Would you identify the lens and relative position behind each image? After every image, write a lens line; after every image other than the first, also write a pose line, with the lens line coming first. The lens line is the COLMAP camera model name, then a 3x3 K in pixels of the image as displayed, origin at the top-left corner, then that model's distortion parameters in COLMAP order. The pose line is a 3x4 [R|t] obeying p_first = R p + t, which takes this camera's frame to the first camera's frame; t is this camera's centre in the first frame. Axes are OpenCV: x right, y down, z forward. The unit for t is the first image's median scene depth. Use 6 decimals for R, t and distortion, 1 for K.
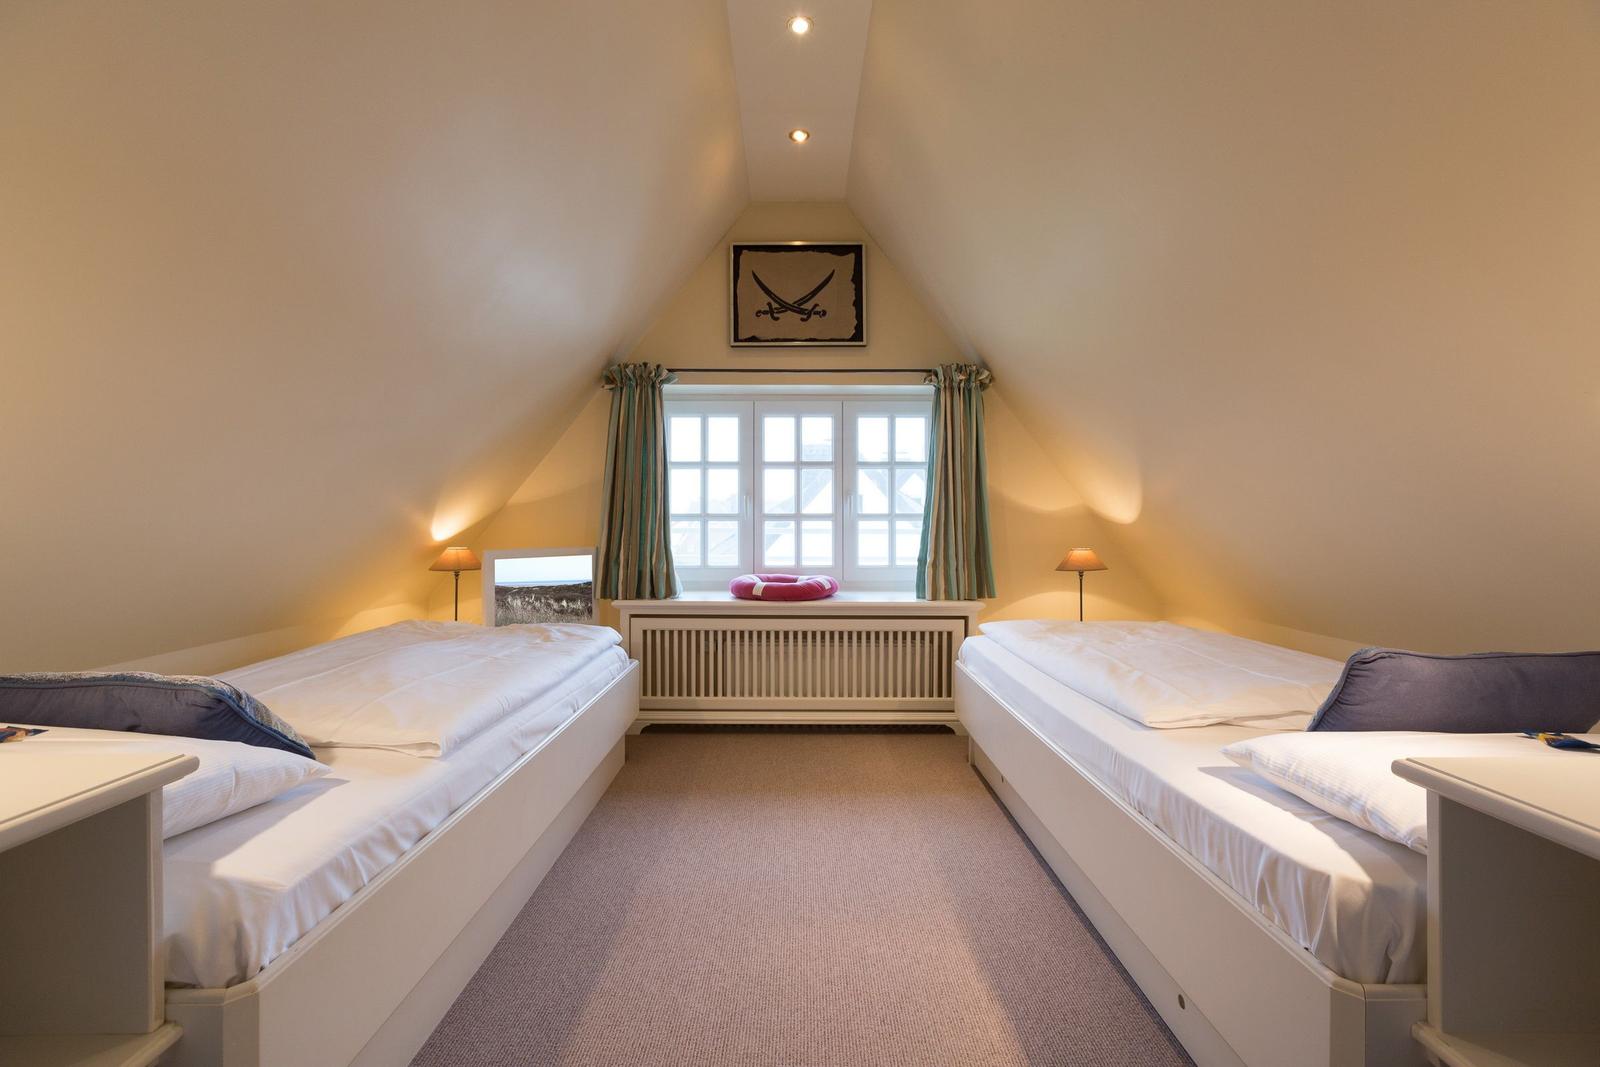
lens RADIAL K [[706.7, 0, 790.9], [0, 706.7, 526.0], [0, 0, 1]] dist [0.009135, 0.000077]
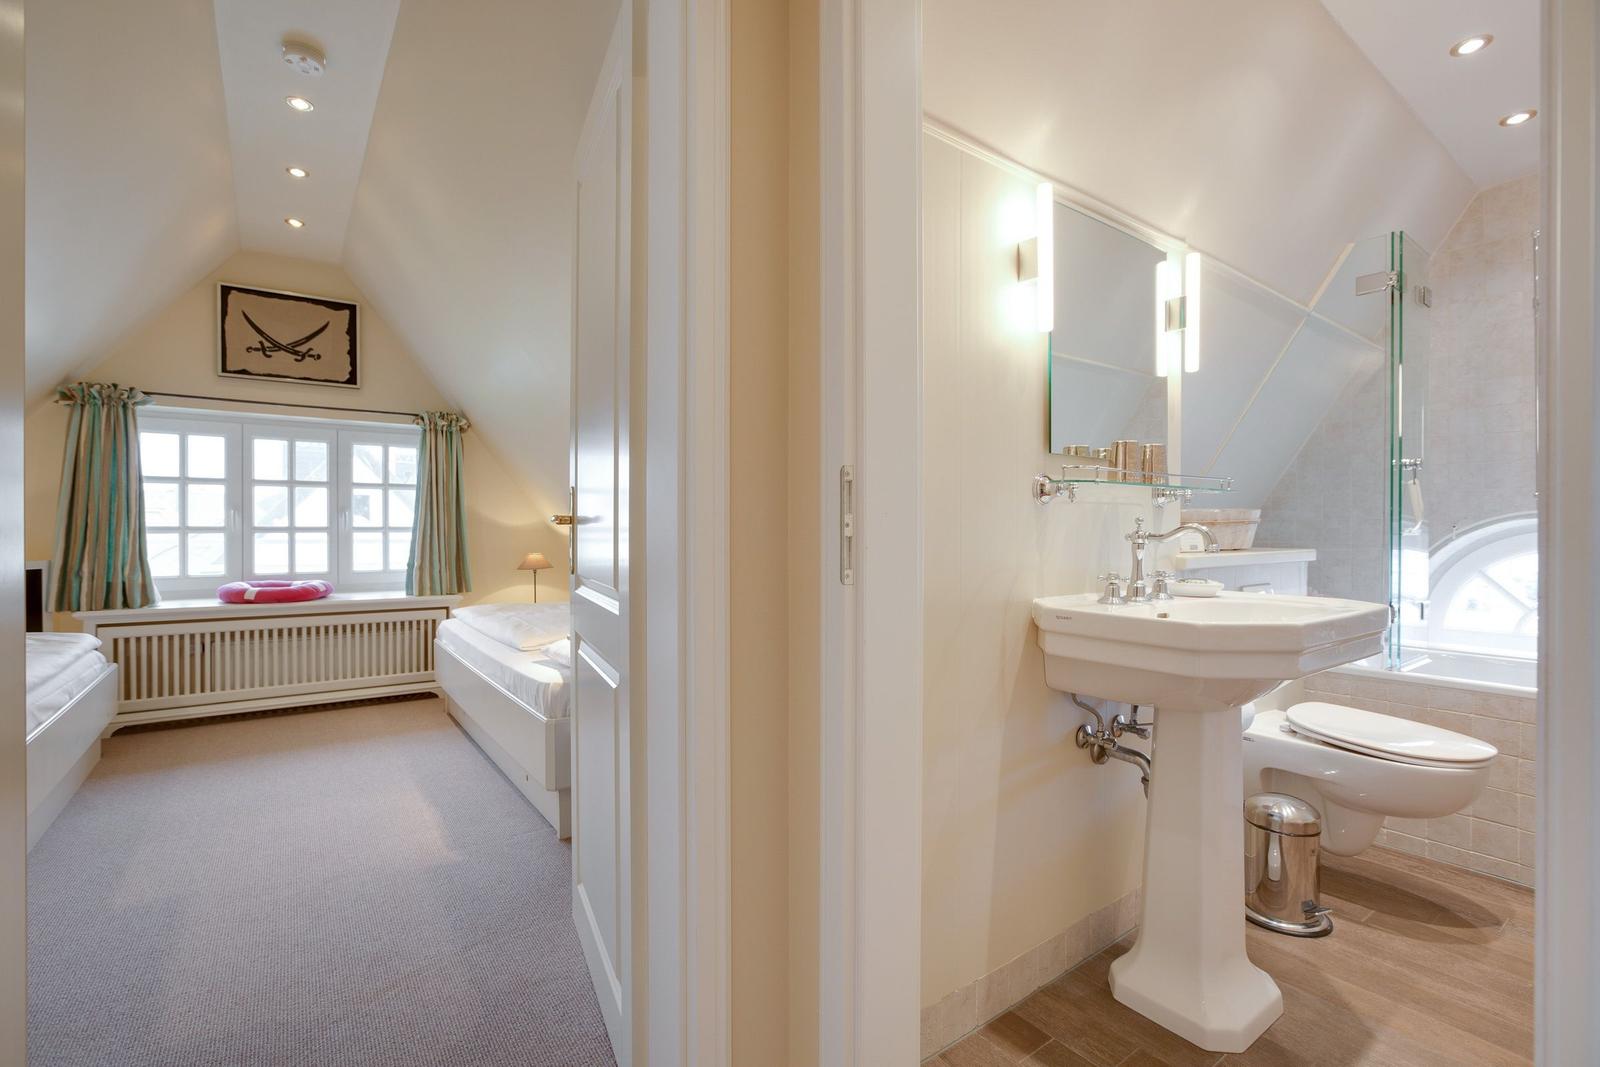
lens RADIAL K [[730.4, 0, 813.1], [0, 730.4, 532.0], [0, 0, 1]] dist [-0.039047, 0.017033]
pose [[0.798199, -0.002355, 0.602389, -0.017855], [-0.002792, 0.999967, 0.007610, -0.021789], [-0.602387, -0.007756, 0.798166, -0.461174]]
